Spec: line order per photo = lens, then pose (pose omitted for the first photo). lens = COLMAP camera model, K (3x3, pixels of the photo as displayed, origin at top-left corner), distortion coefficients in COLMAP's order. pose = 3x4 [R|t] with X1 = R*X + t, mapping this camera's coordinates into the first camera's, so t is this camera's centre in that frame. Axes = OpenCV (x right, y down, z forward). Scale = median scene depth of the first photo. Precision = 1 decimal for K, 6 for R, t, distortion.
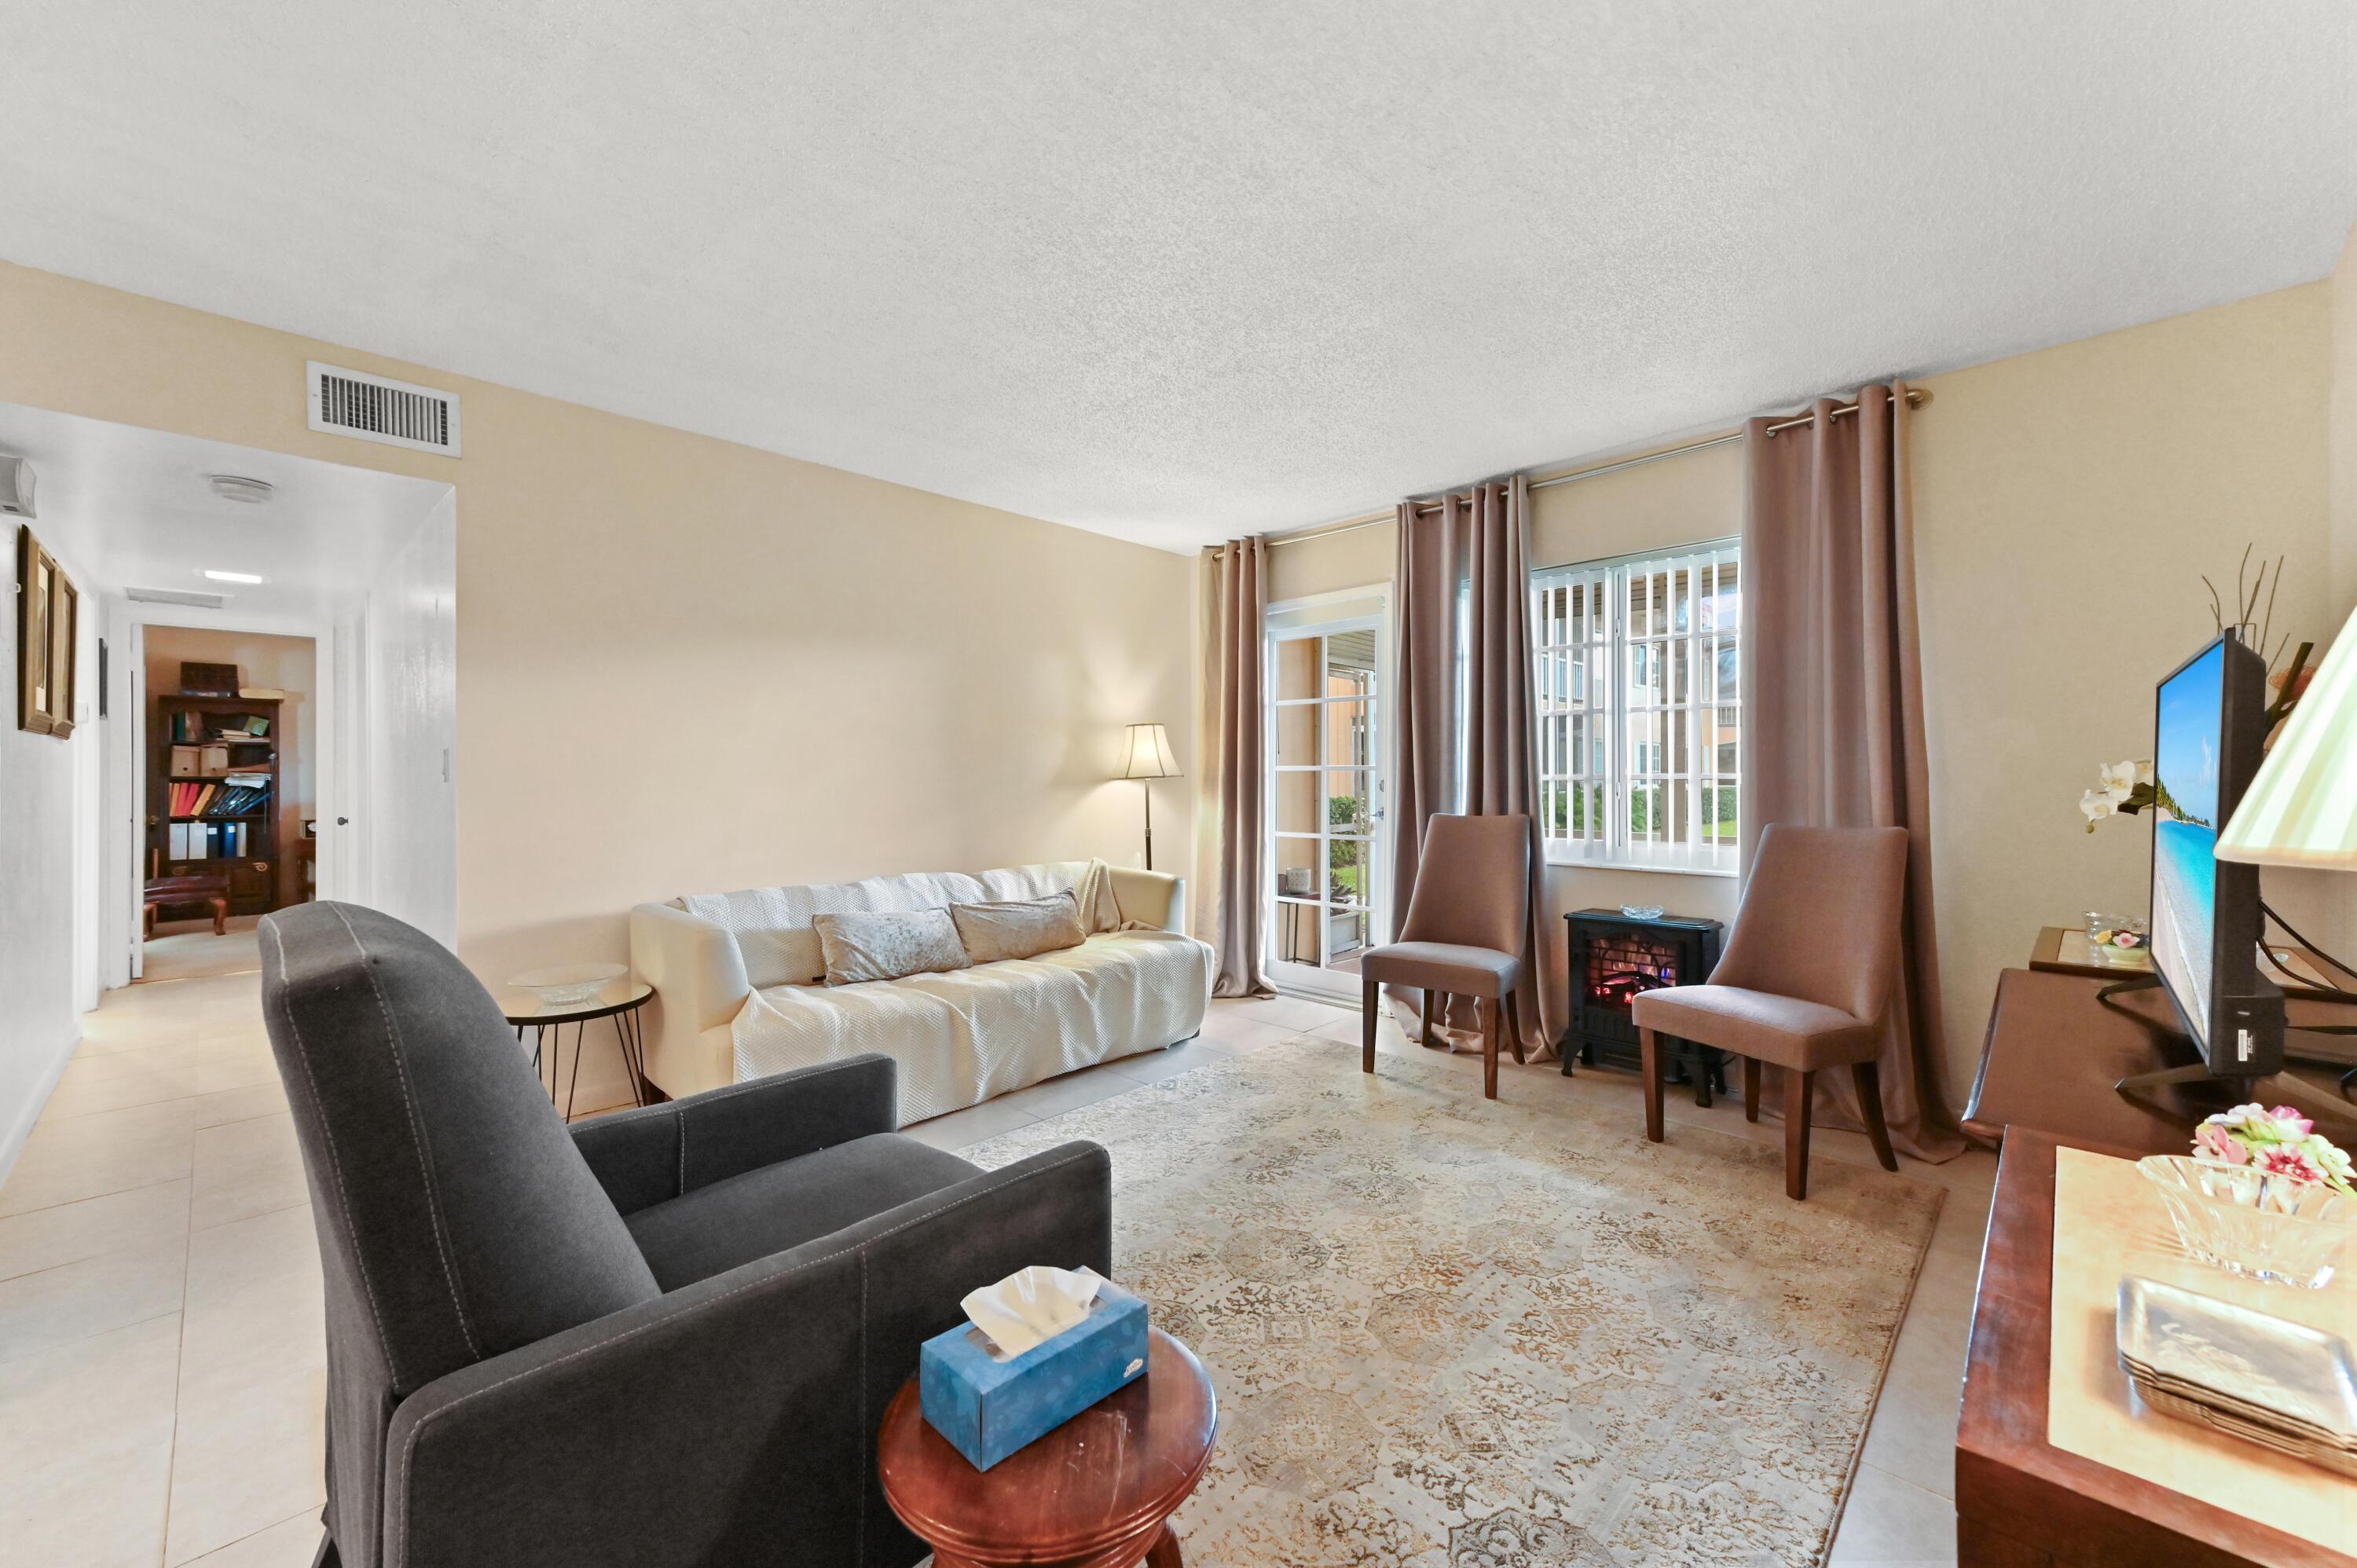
lens RADIAL K [[942.1, 0, 1133.0], [0, 942.1, 784.3], [0, 0, 1]] dist [0.024869, -0.001634]
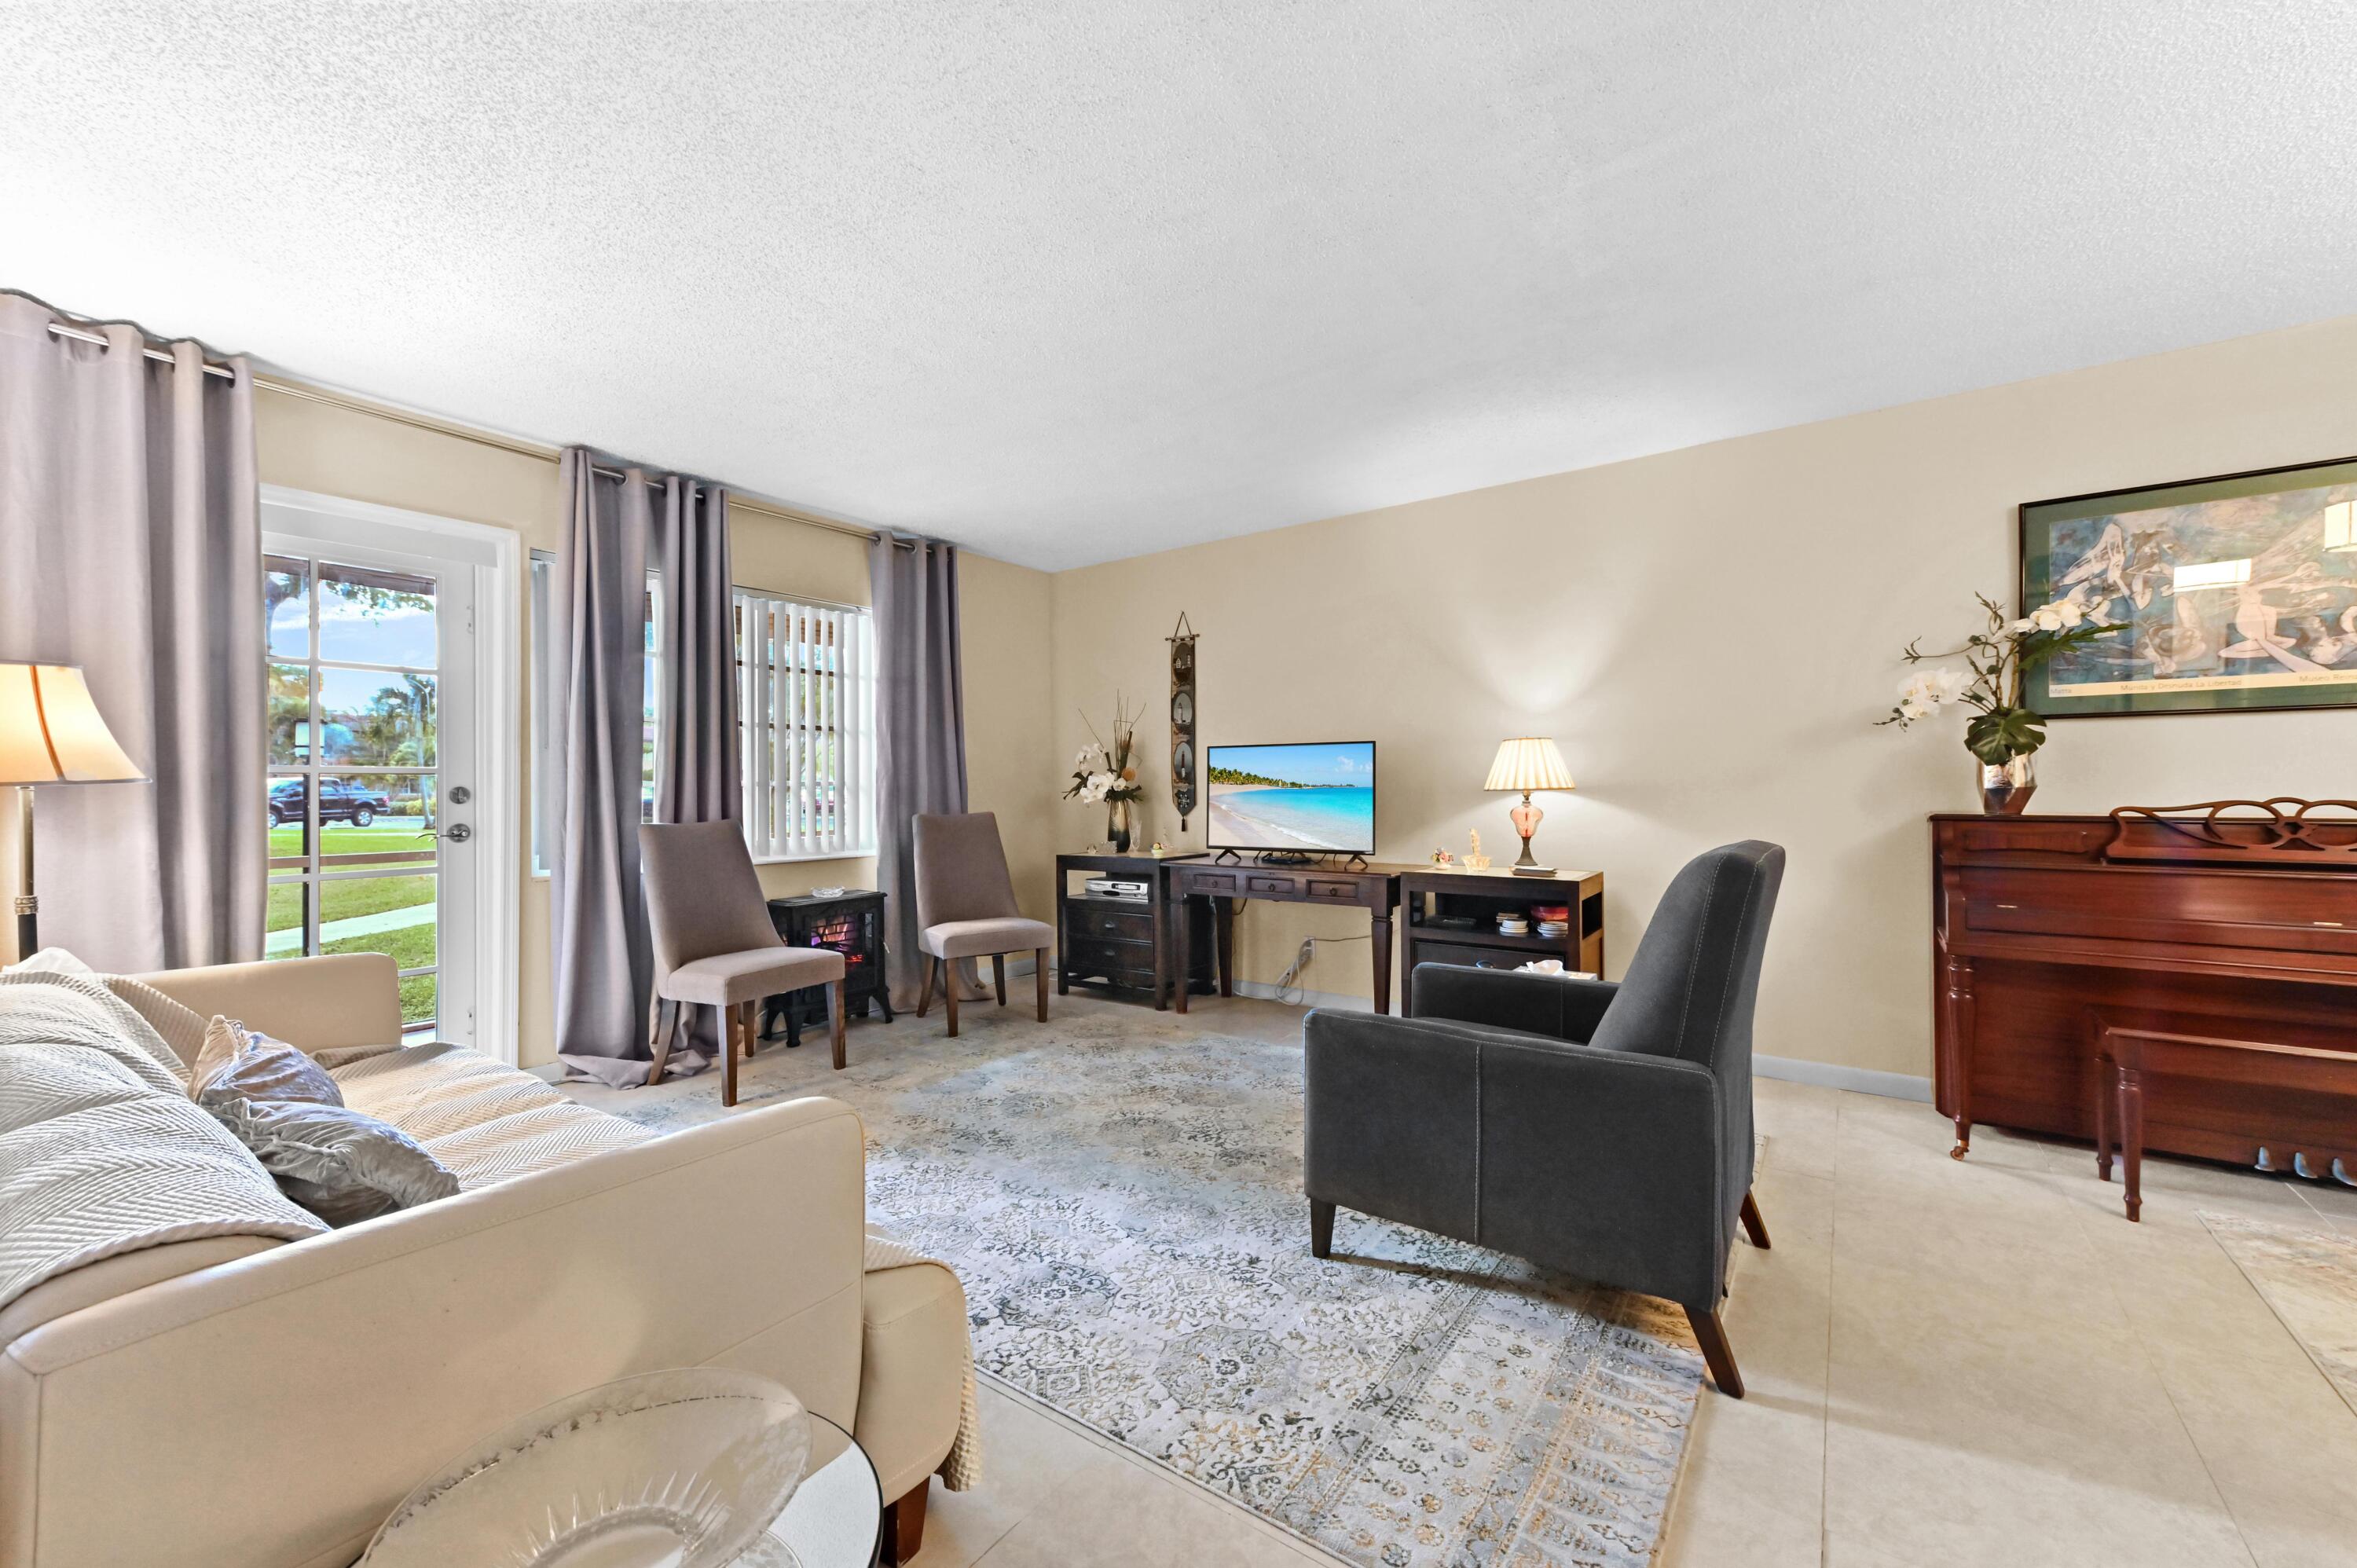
lens RADIAL K [[942.1, 0, 1201.1], [0, 942.1, 805.0], [0, 0, 1]] dist [0.024869, -0.001634]
pose [[-0.210605, -0.012166, 0.977496, -0.190798], [0.011113, 0.999828, 0.014838, 0.001422], [-0.977508, 0.013988, -0.210433, 0.191574]]
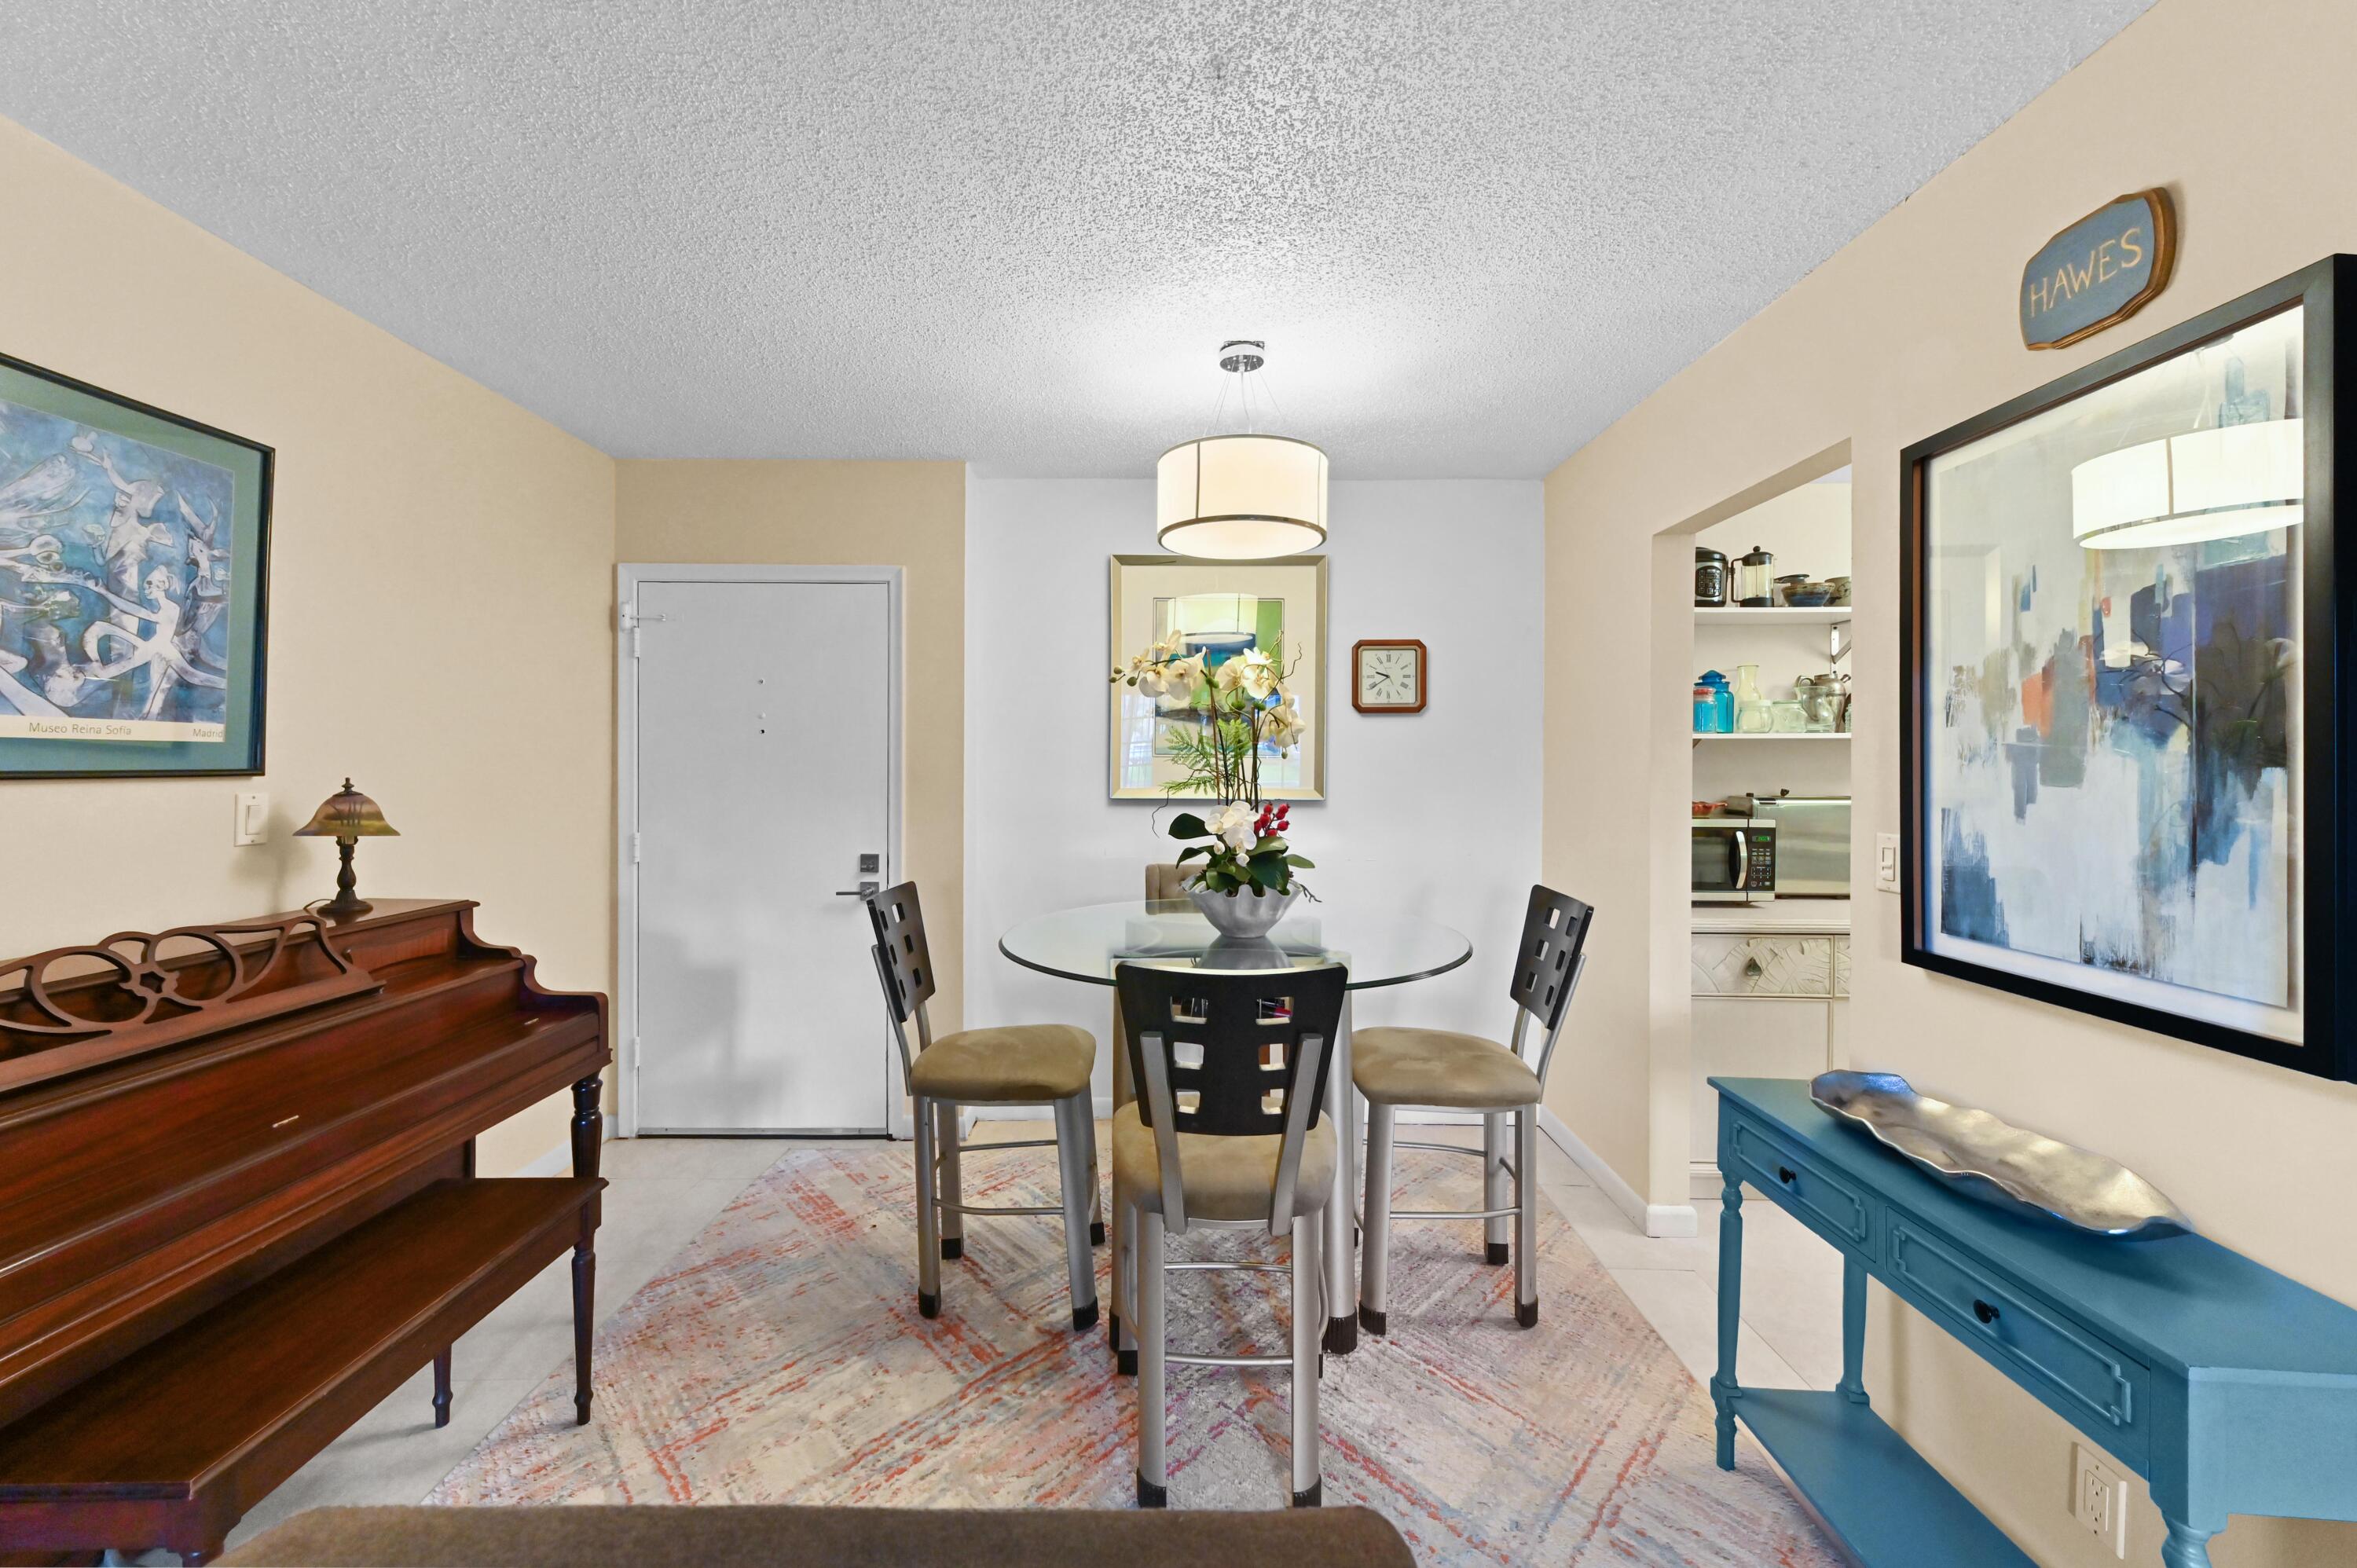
lens RADIAL K [[942.1, 0, 1156.0], [0, 942.1, 776.0], [0, 0, 1]] dist [0.024869, -0.001634]
pose [[-0.699905, 0.003507, -0.714227, -0.051758], [-0.003375, 0.999961, 0.008217, -0.014789], [0.714228, 0.008161, -0.699866, 0.107972]]
